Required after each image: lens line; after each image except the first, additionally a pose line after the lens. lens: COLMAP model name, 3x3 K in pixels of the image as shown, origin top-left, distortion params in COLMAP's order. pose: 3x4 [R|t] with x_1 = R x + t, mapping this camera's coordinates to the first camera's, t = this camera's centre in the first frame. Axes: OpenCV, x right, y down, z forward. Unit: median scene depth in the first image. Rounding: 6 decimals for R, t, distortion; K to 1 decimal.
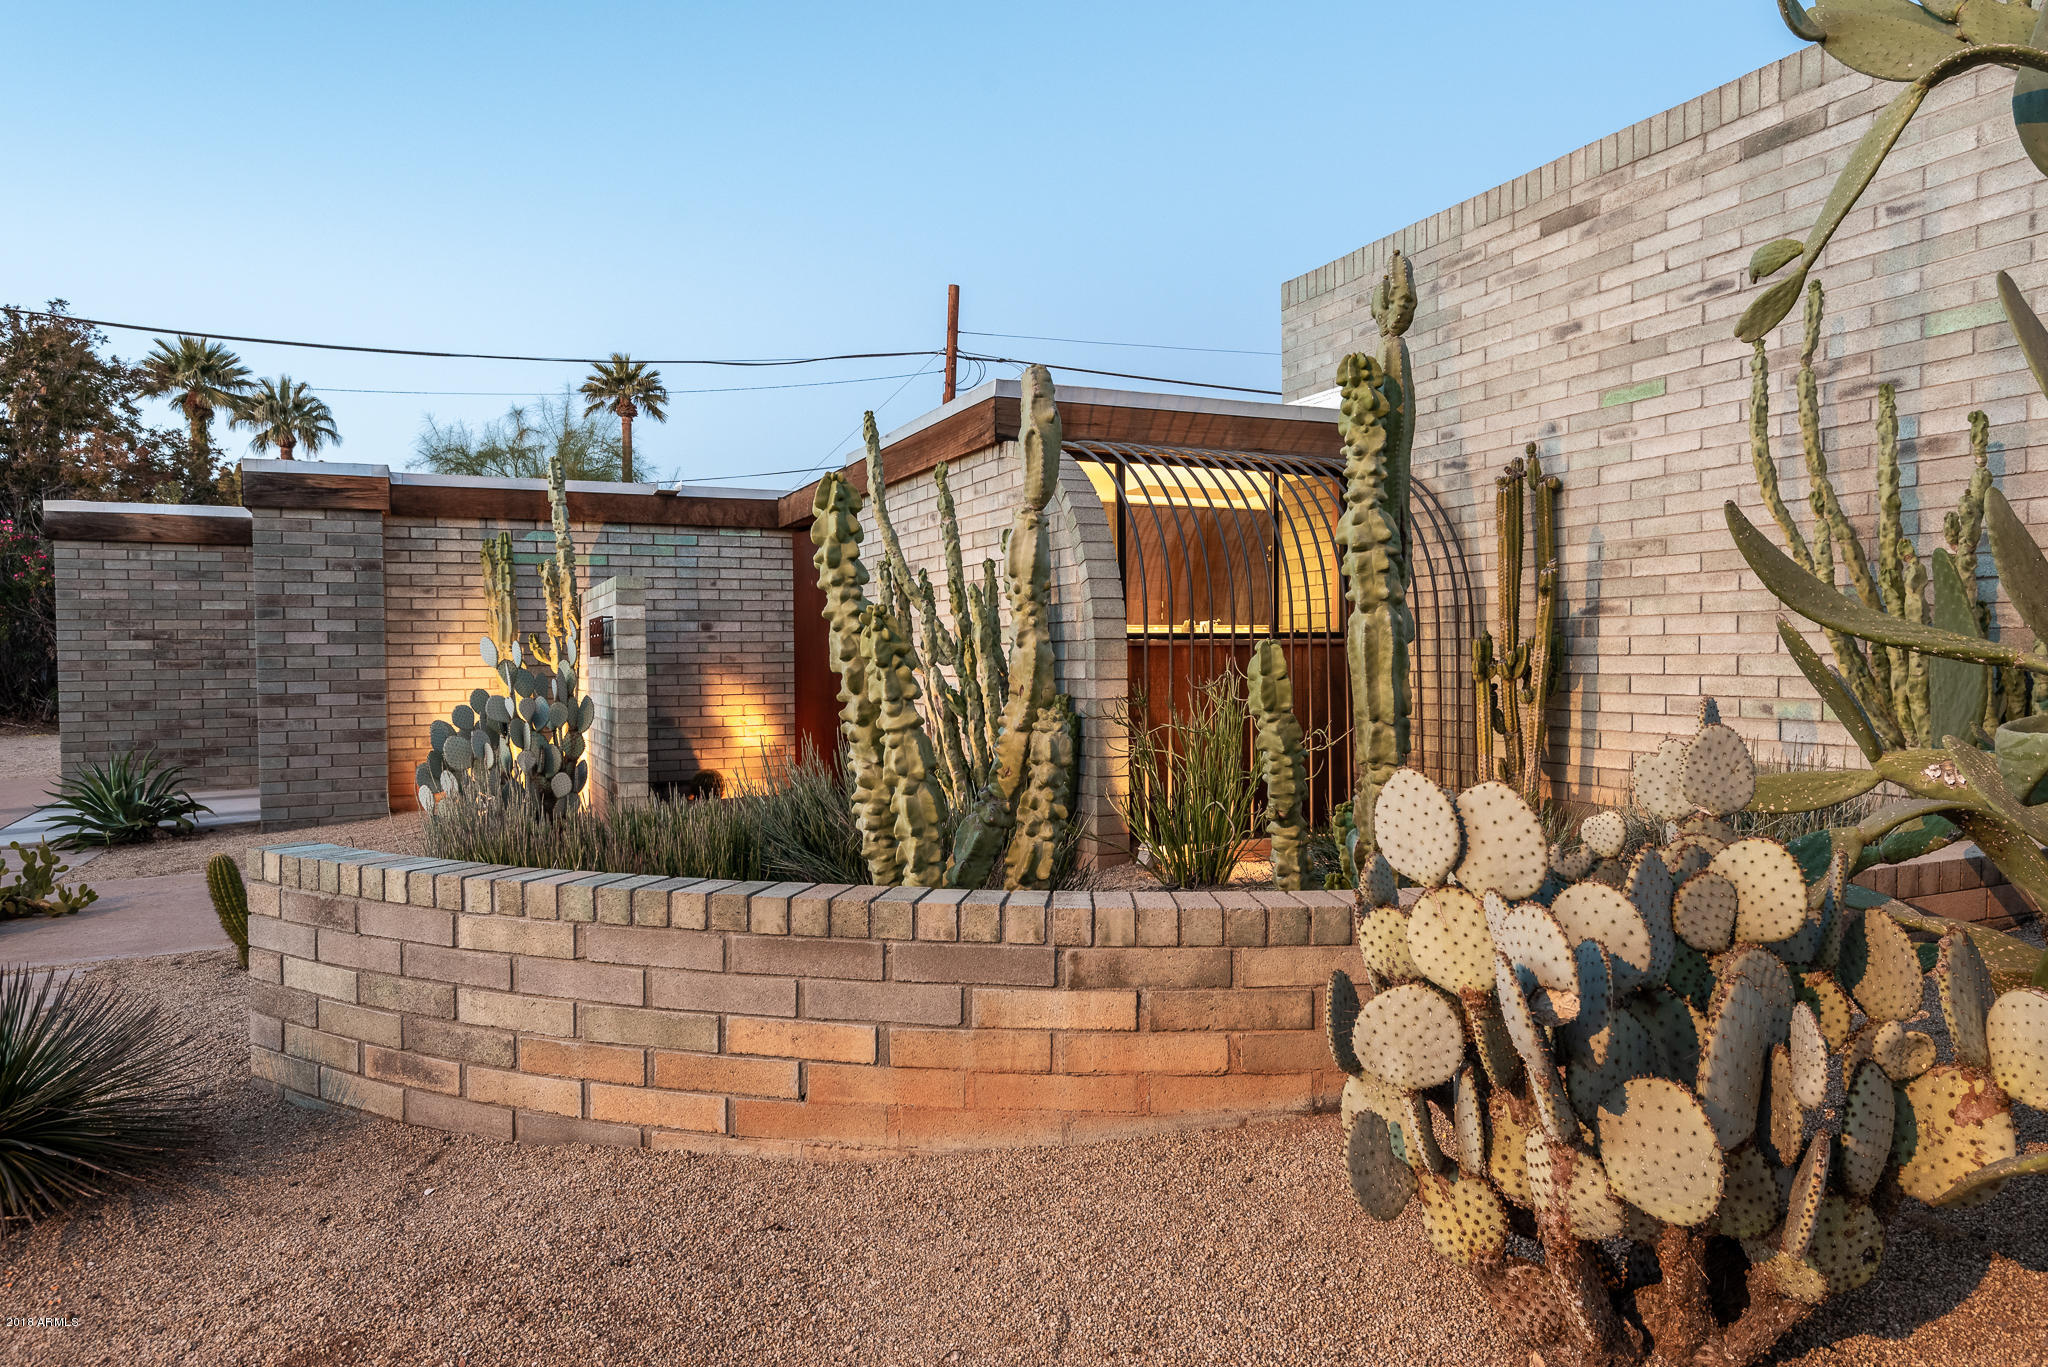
lens RADIAL K [[1293.9, 0, 1021.6], [0, 1293.9, 679.6], [0, 0, 1]] dist [0.009414, -0.005706]
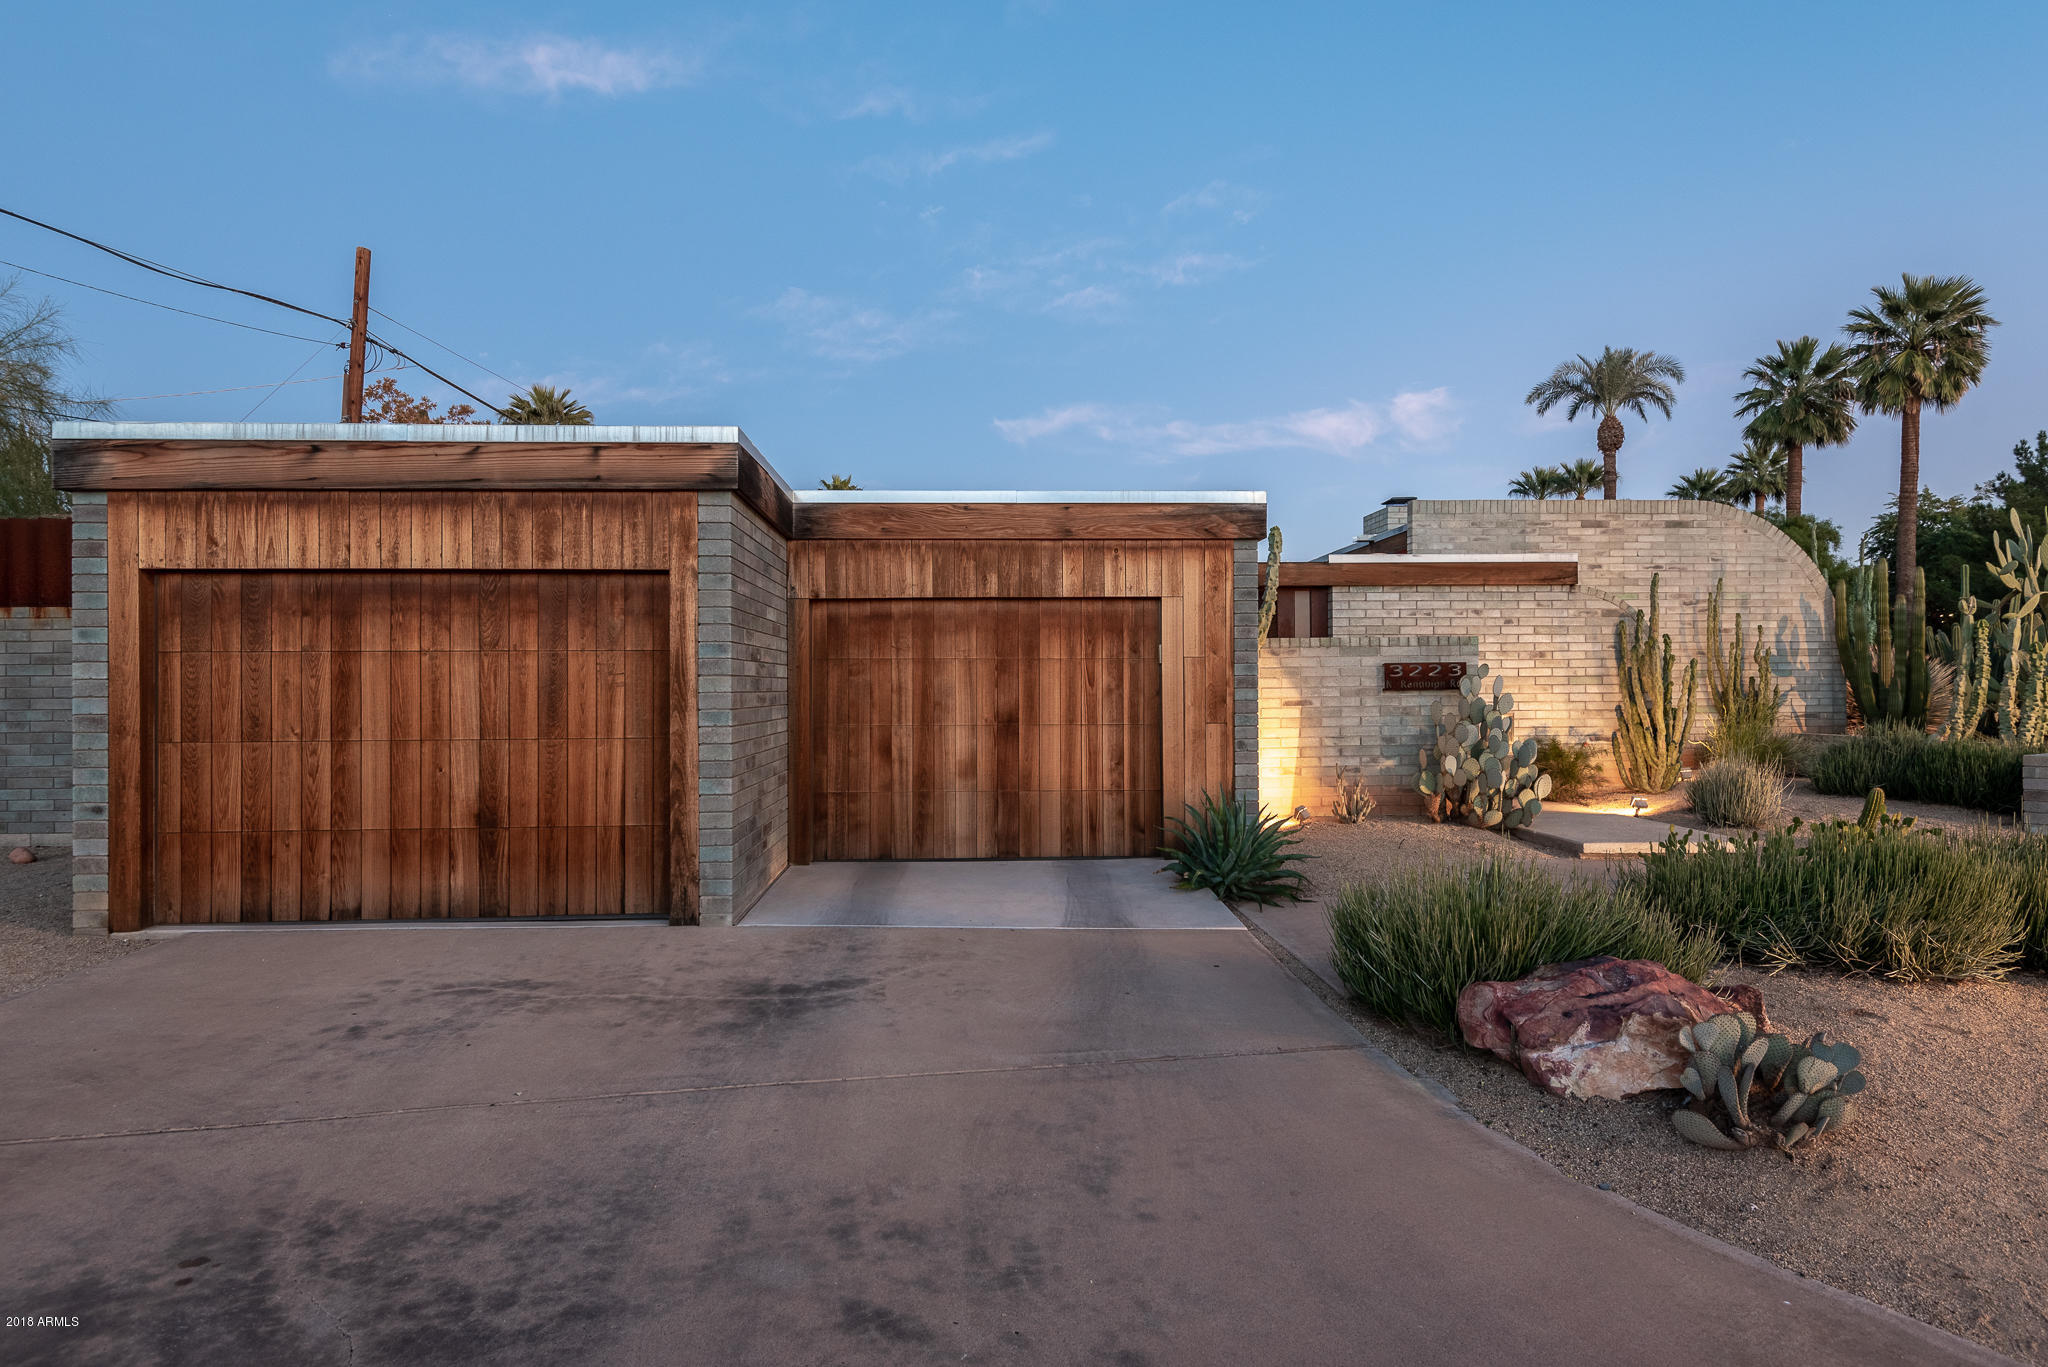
lens RADIAL K [[1143.2, 0, 1022.3], [0, 1143.2, 678.8], [0, 0, 1]] dist [0.030900, -0.014511]
pose [[0.359331, 0.016249, 0.933069, -1.181121], [0.017689, 0.999550, -0.024219, -0.005313], [-0.933042, 0.025208, 0.358882, 0.688909]]
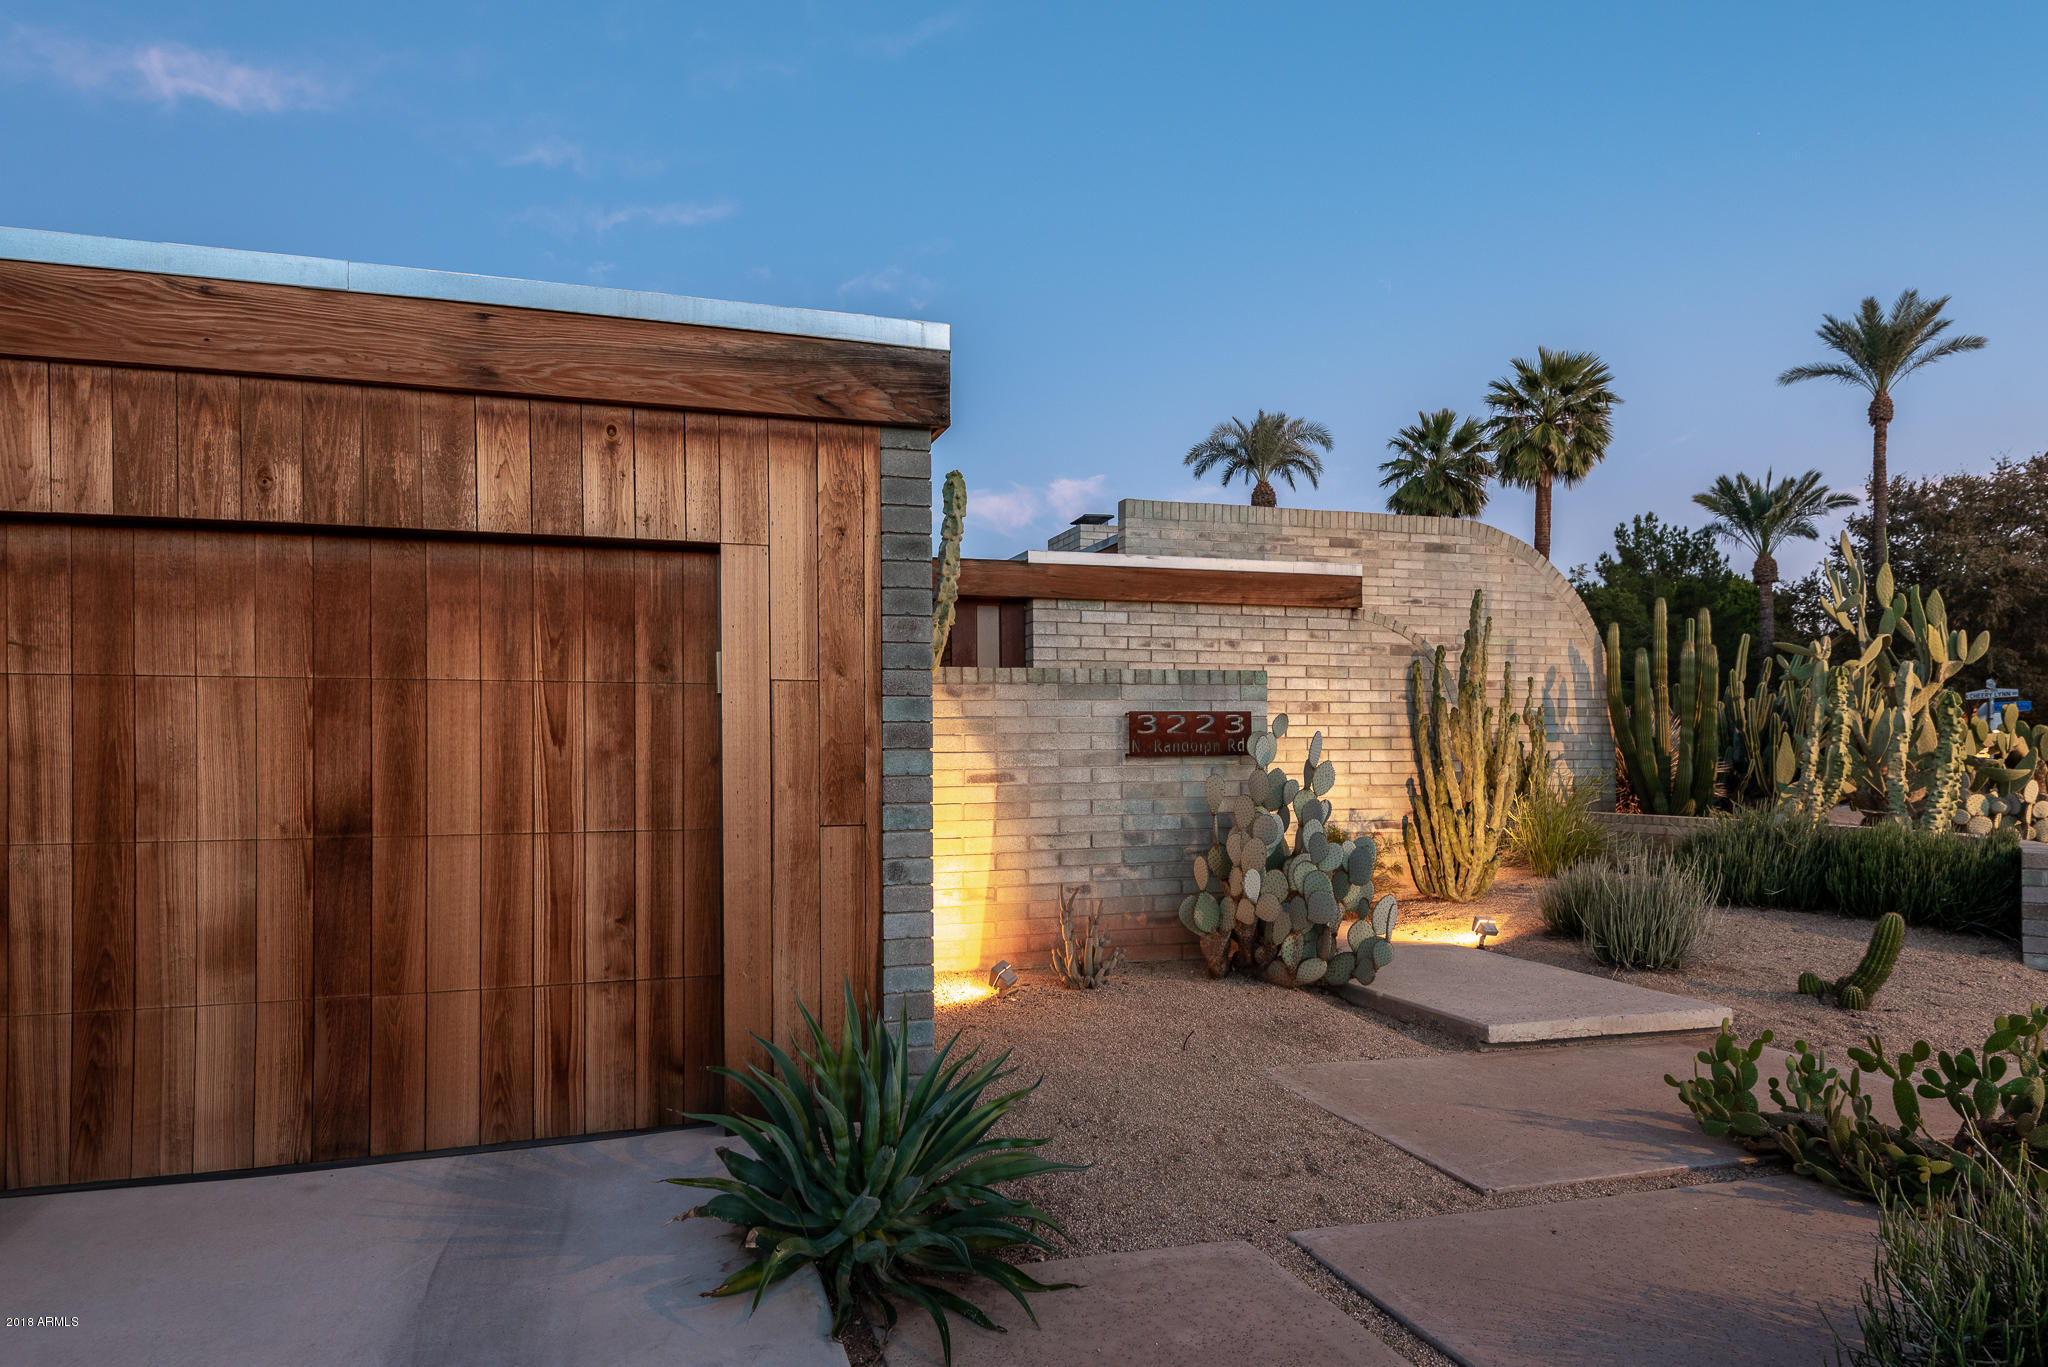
lens RADIAL K [[1143.2, 0, 923.4], [0, 1143.2, 756.2], [0, 0, 1]] dist [0.030900, -0.014511]
pose [[0.156101, 0.009174, 0.987698, -0.793989], [0.019226, 0.999739, -0.012324, -0.008476], [-0.987554, 0.020914, 0.155884, 0.758090]]
